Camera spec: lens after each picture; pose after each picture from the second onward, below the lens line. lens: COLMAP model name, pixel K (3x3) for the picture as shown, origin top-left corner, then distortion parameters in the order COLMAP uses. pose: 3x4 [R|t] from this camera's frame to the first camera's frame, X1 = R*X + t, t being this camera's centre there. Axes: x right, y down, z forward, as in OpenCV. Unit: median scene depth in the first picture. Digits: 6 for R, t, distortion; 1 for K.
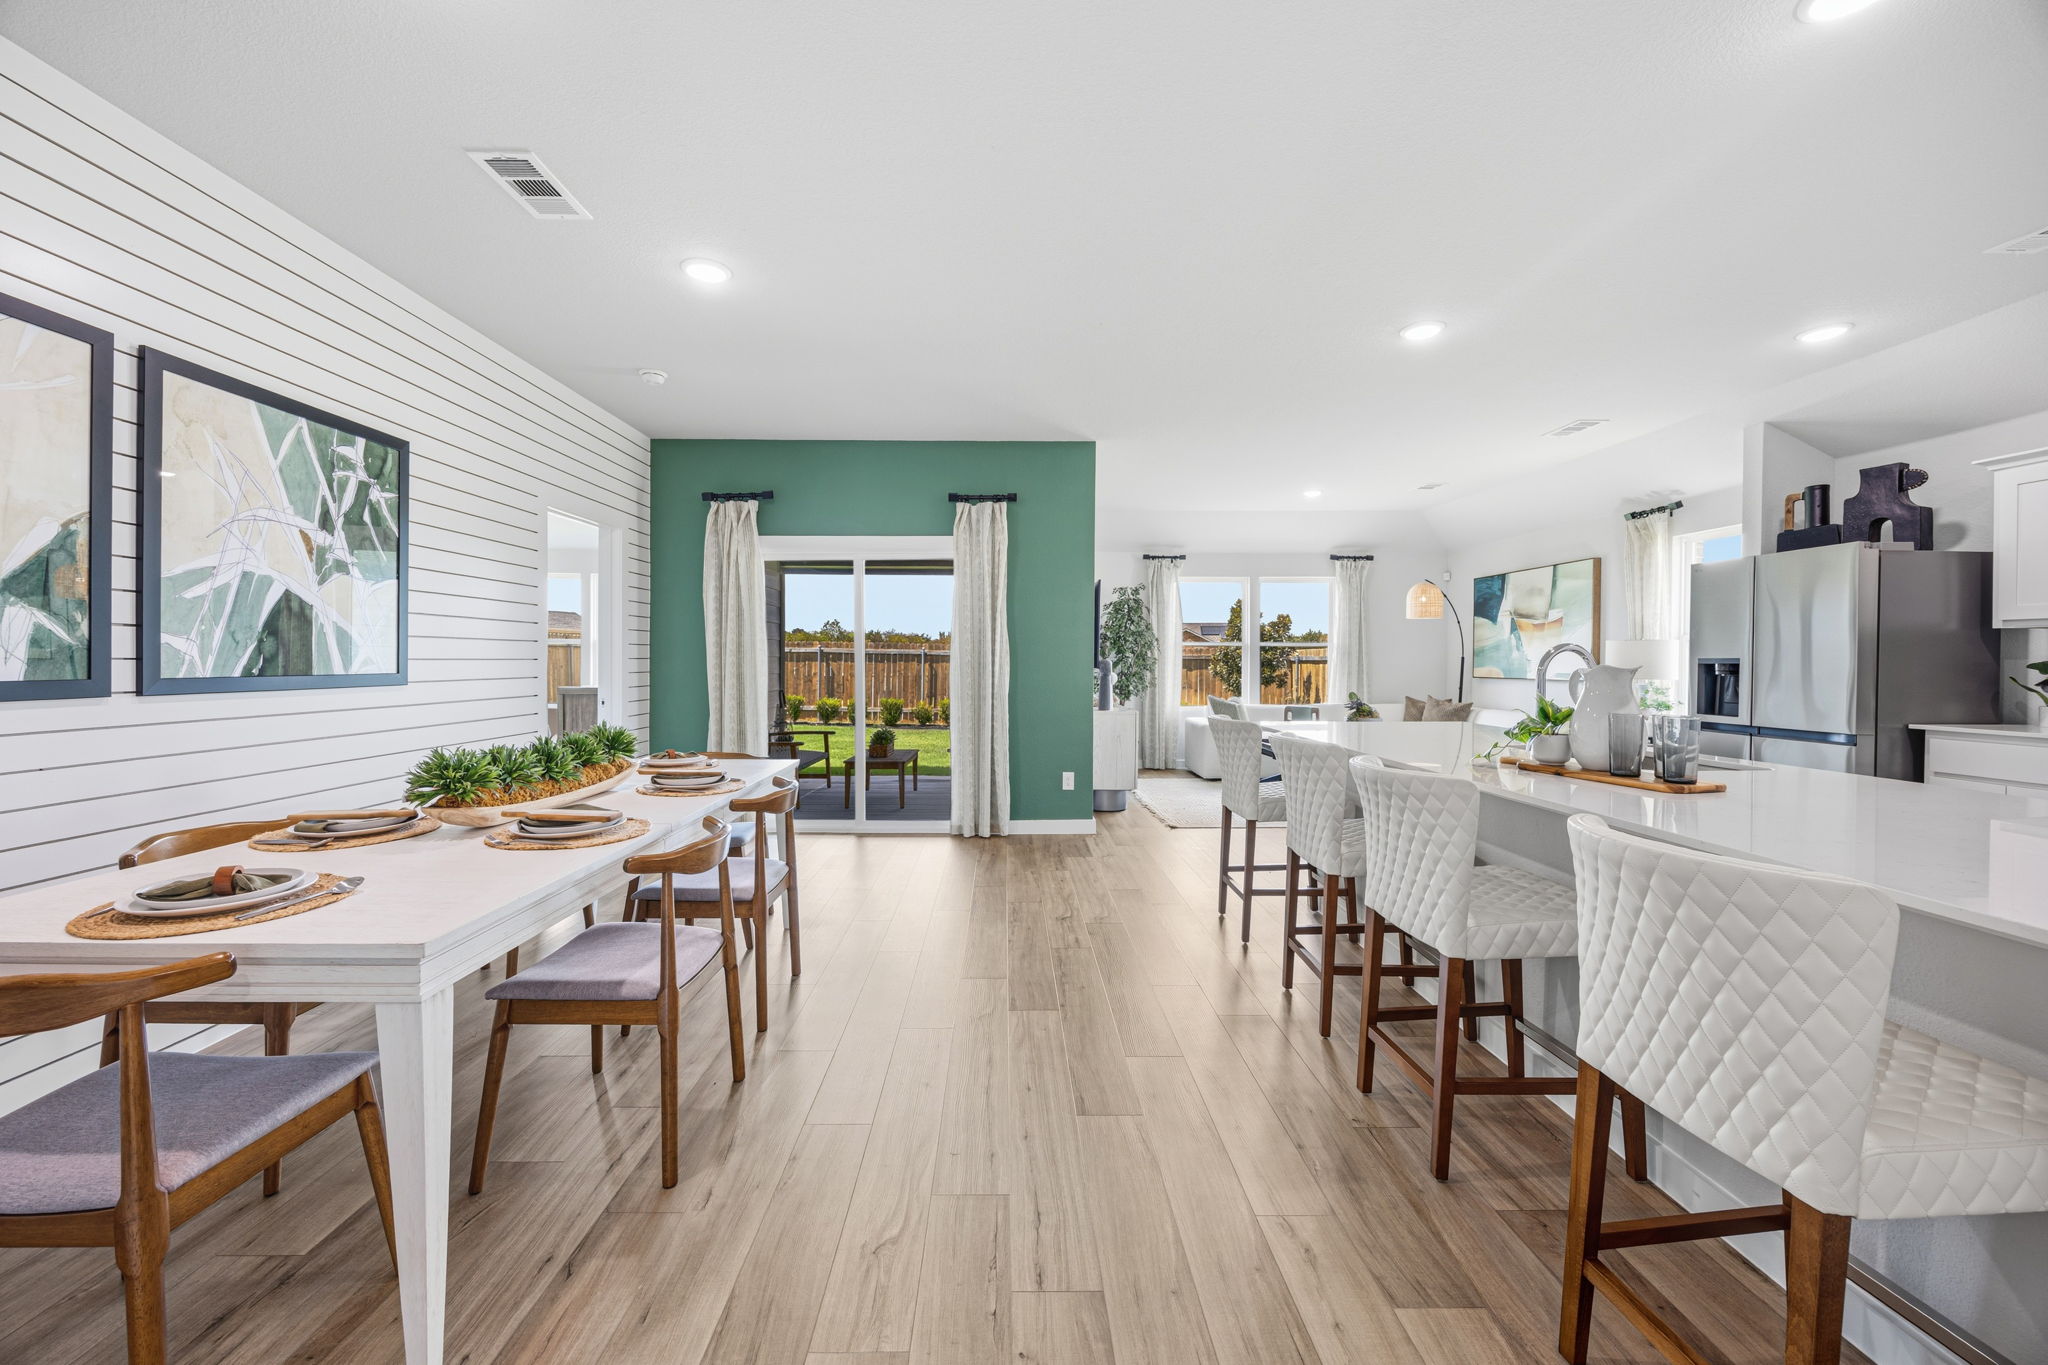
lens RADIAL K [[791.2, 0, 1009.7], [0, 791.2, 677.8], [0, 0, 1]] dist [-0.002487, -0.000290]
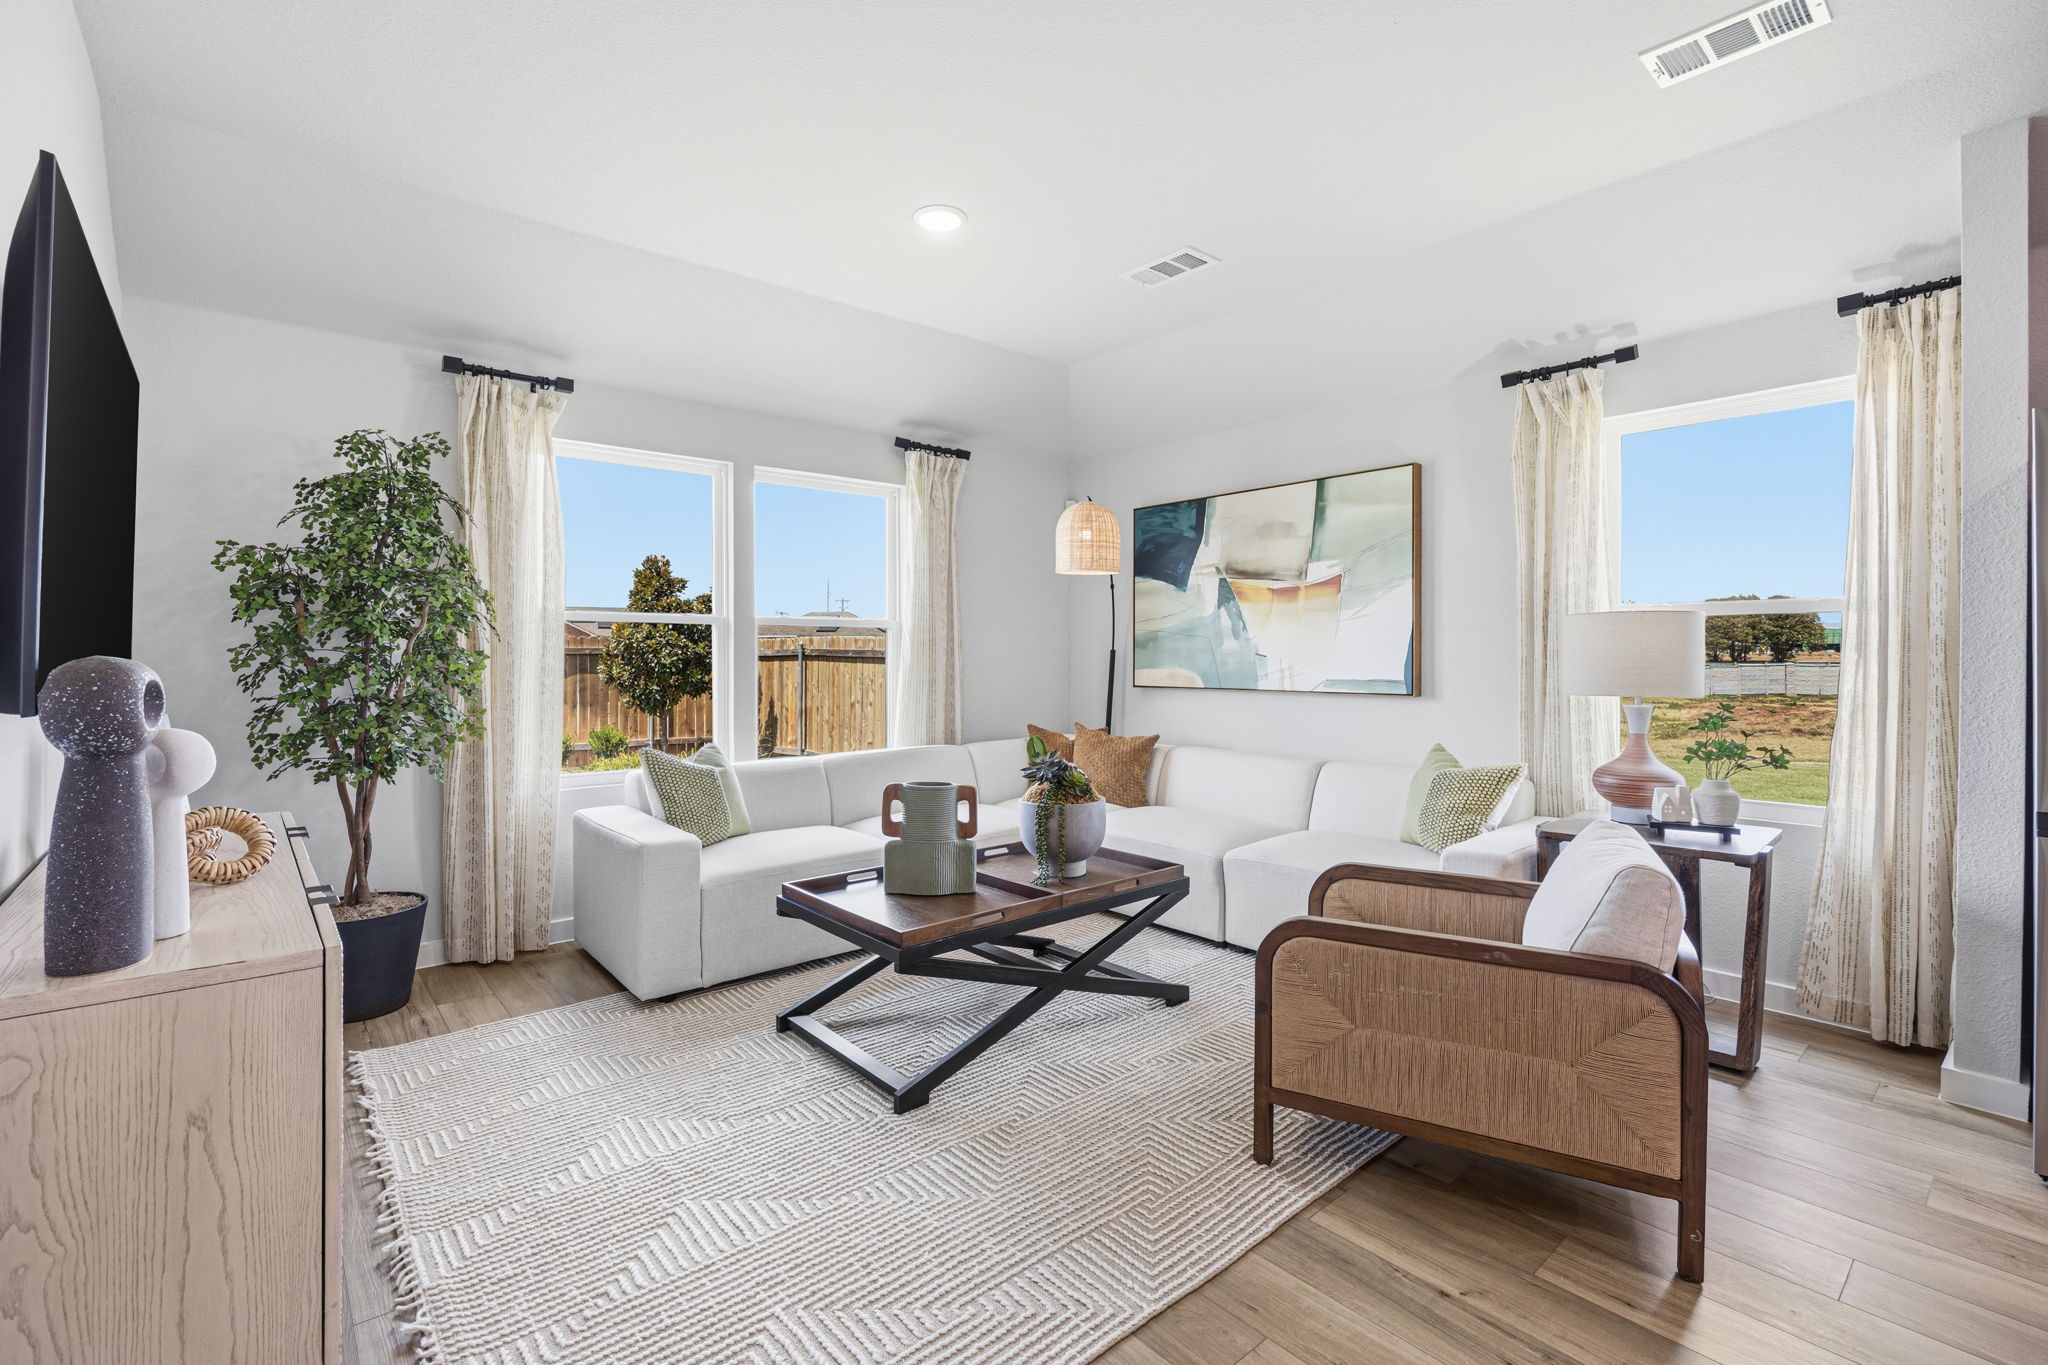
lens RADIAL K [[917.1, 0, 1006.9], [0, 917.1, 651.8], [0, 0, 1]] dist [-0.011153, 0.000175]
pose [[0.772299, 0.000695, 0.635259, 0.281989], [0.016162, 0.999654, -0.020742, -0.033765], [-0.635053, 0.026286, 0.772021, 1.430712]]
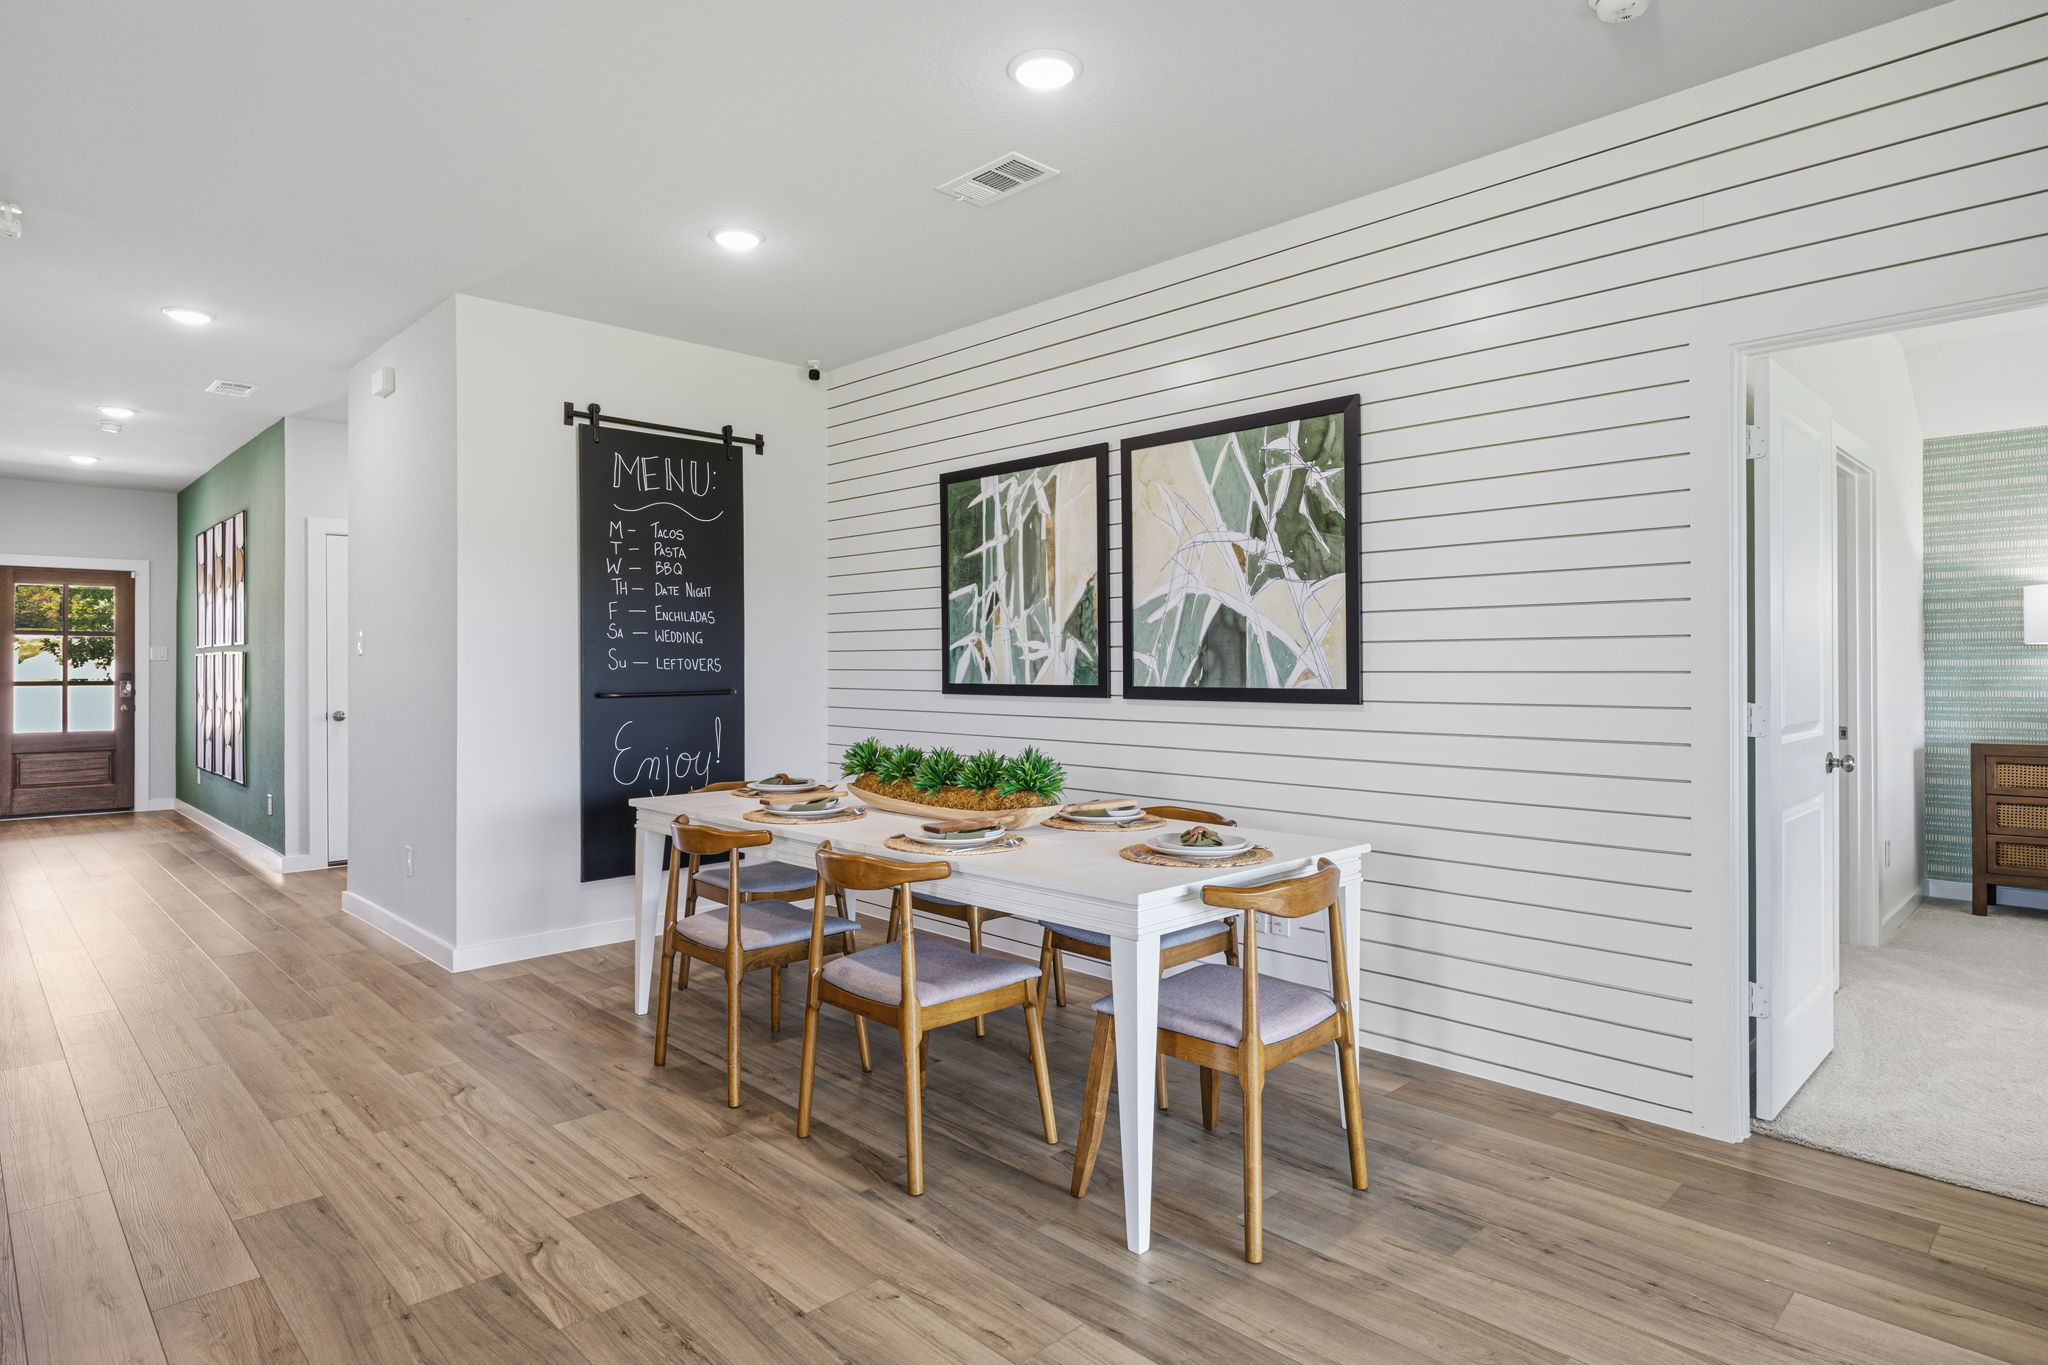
lens RADIAL K [[1129.5, 0, 995.6], [0, 1129.5, 653.1], [0, 0, 1]] dist [-0.002620, -0.001279]
pose [[-0.735018, -0.012254, -0.677937, 0.258915], [-0.017462, 0.999847, 0.000859, -0.037255], [0.677823, 0.012470, -0.735120, 1.594658]]
